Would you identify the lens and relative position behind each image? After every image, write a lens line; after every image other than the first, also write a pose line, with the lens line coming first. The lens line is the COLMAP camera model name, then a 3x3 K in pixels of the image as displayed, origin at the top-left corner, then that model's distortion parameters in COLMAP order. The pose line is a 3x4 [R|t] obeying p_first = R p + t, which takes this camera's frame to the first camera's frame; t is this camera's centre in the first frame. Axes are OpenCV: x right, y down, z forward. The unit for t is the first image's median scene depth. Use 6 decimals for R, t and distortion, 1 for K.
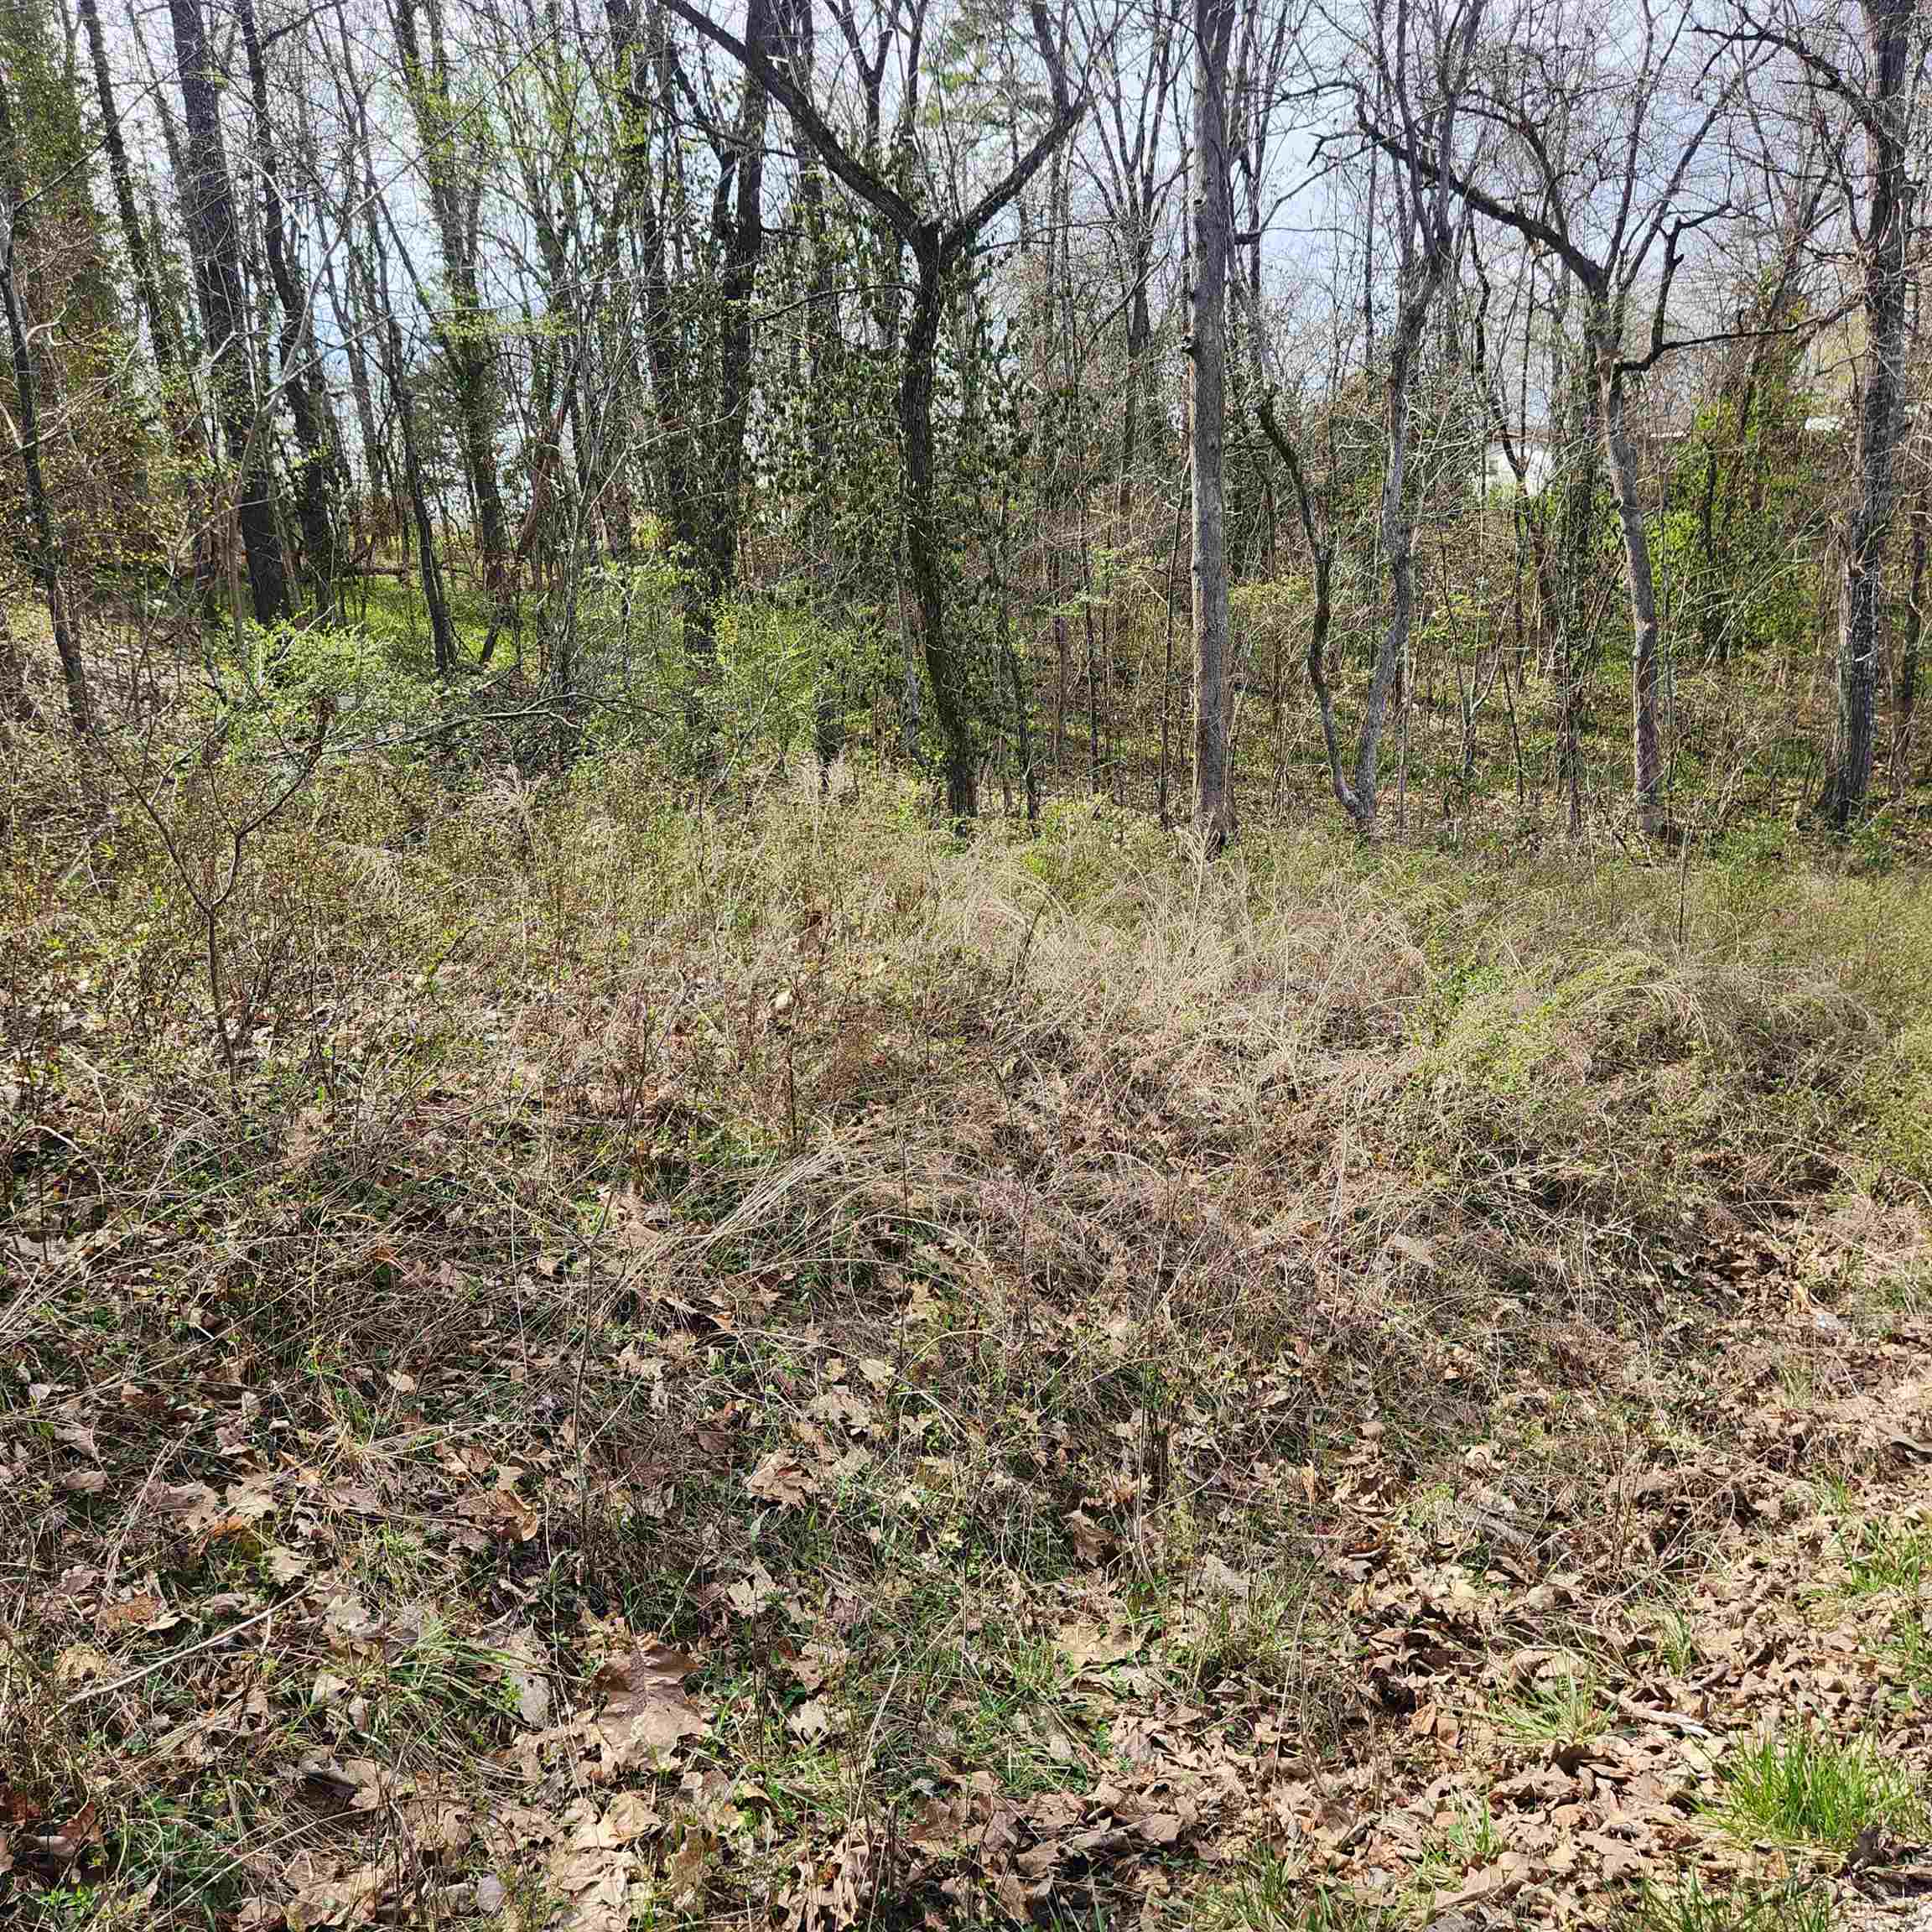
lens RADIAL K [[1720.6, 0, 948.2], [0, 1720.6, 988.8], [0, 0, 1]] dist [0.088918, -0.091808]
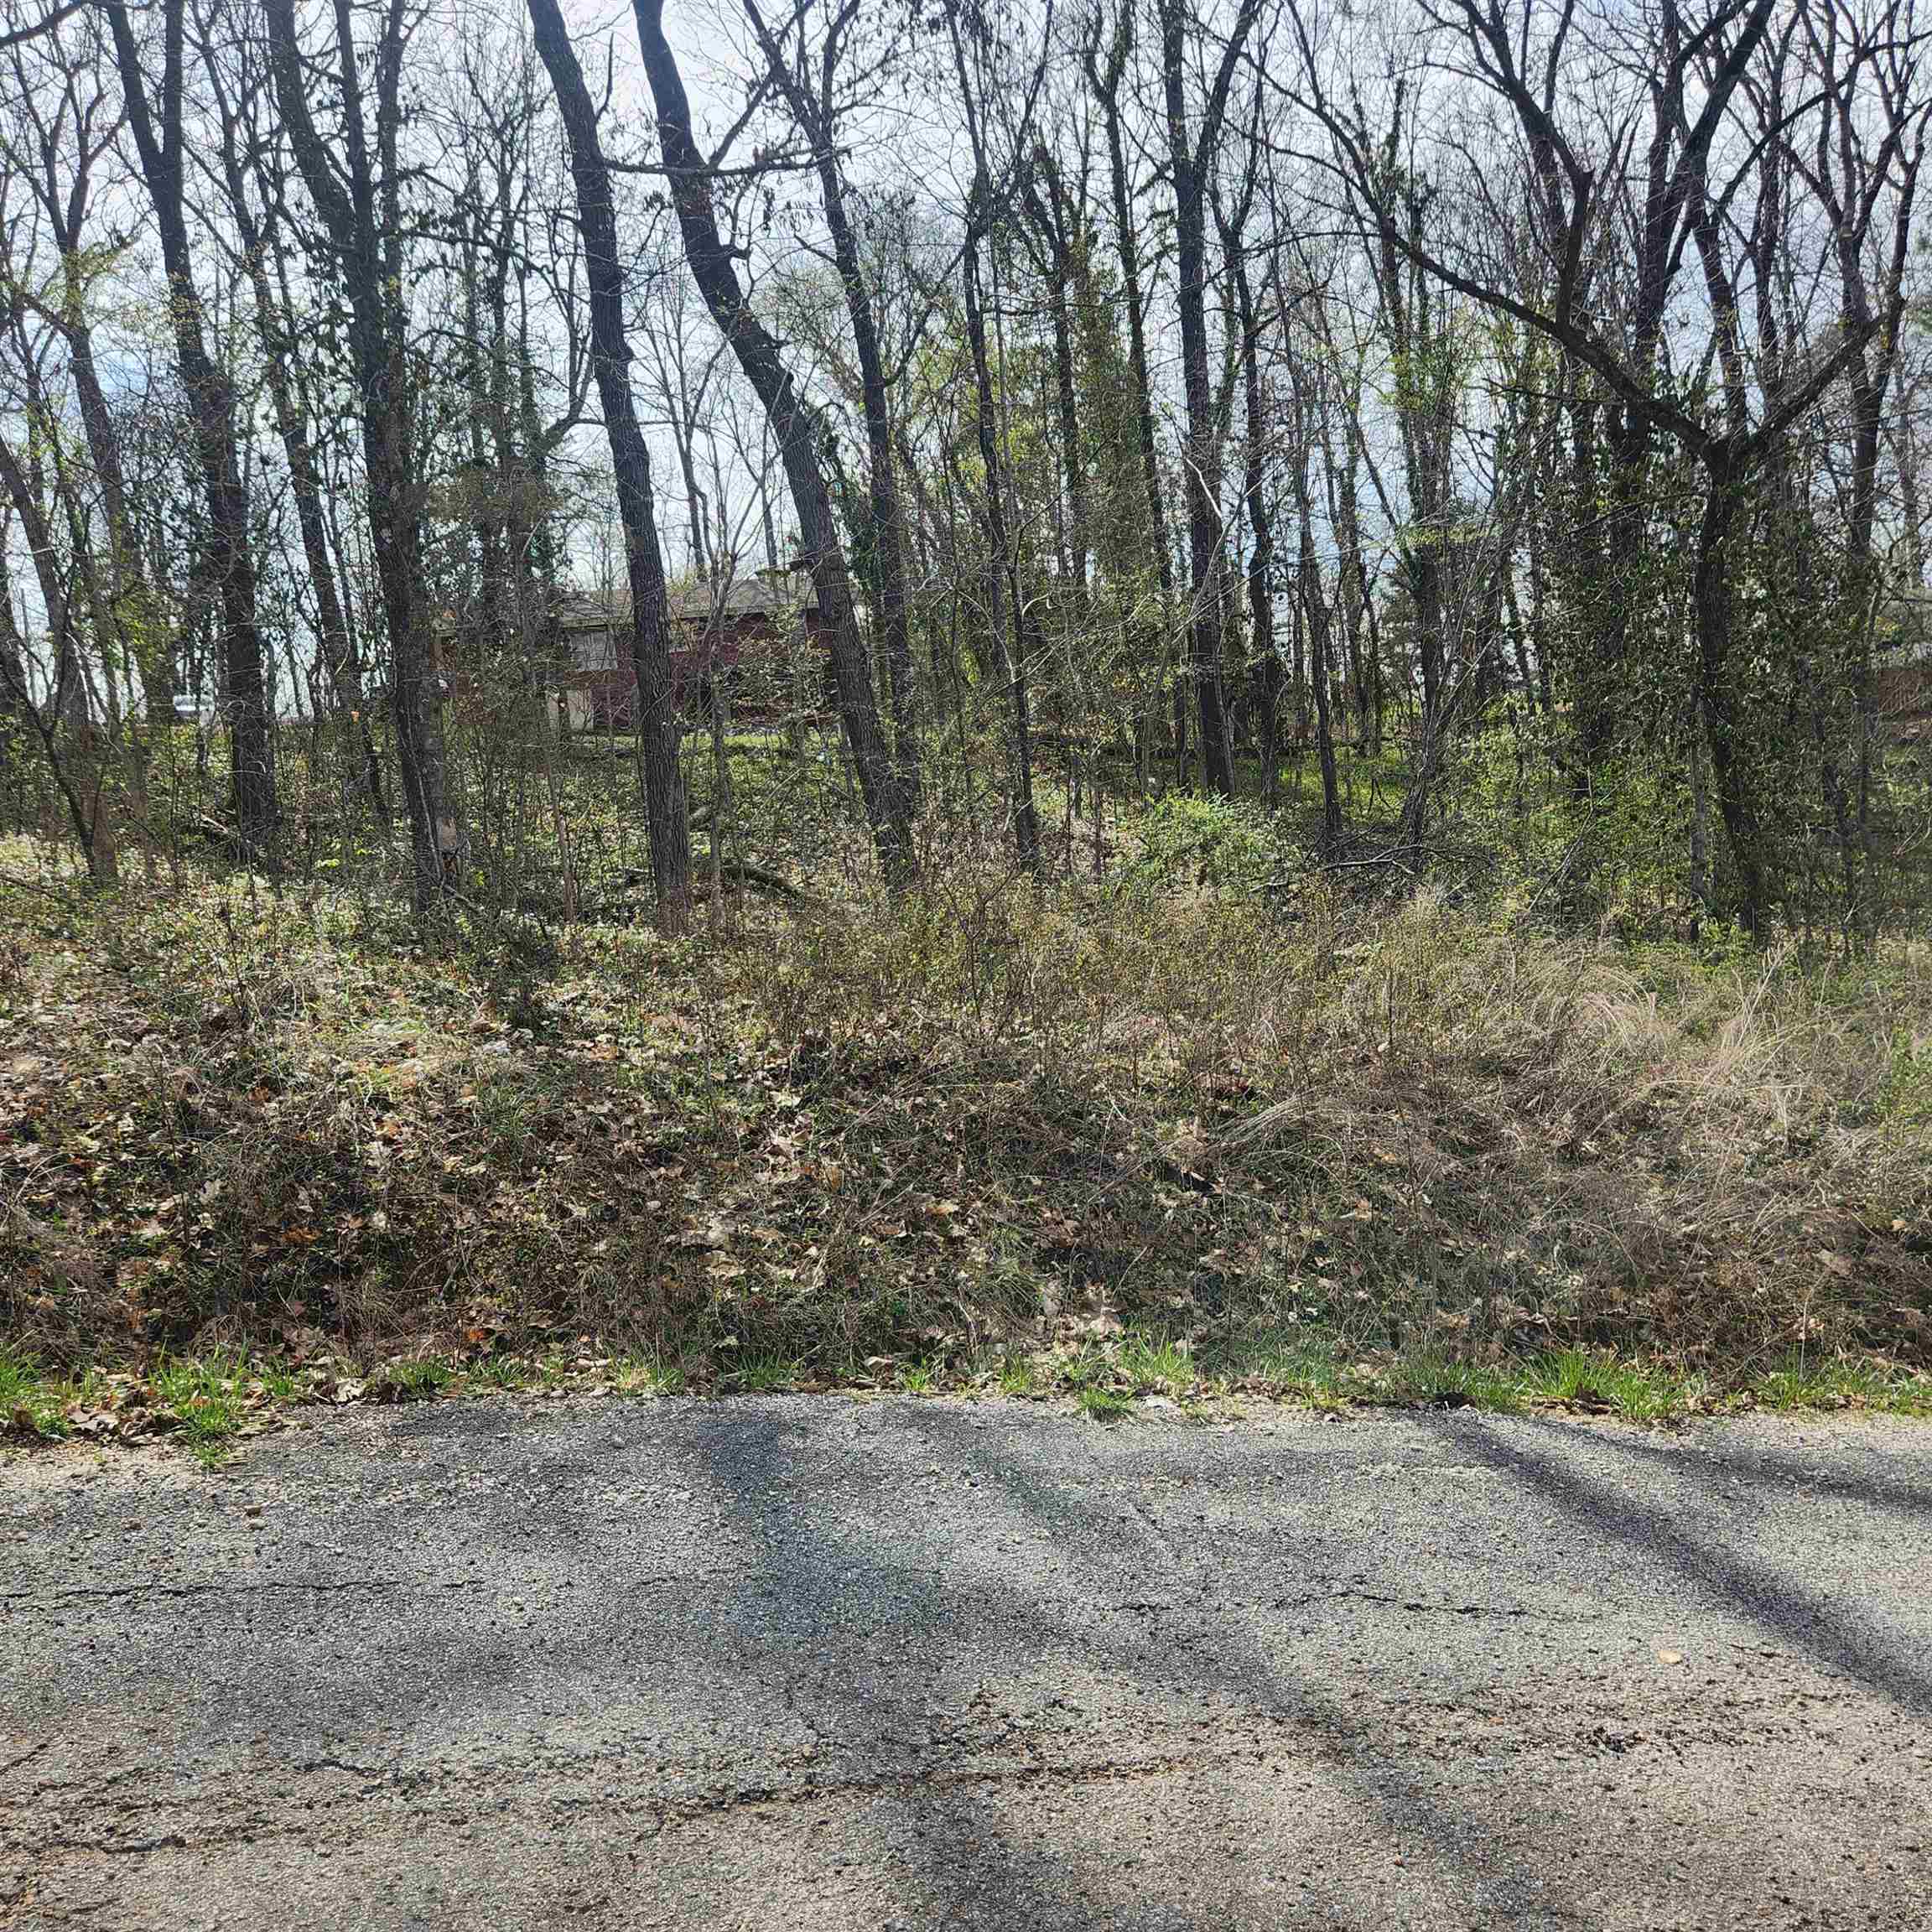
lens RADIAL K [[1720.6, 0, 954.0], [0, 1720.6, 961.7], [0, 0, 1]] dist [0.088918, -0.091808]
pose [[0.852495, 0.030553, -0.521841, 0.485134], [-0.085784, 0.992933, -0.082003, 0.117405], [0.515648, 0.114673, 0.849092, -0.573130]]
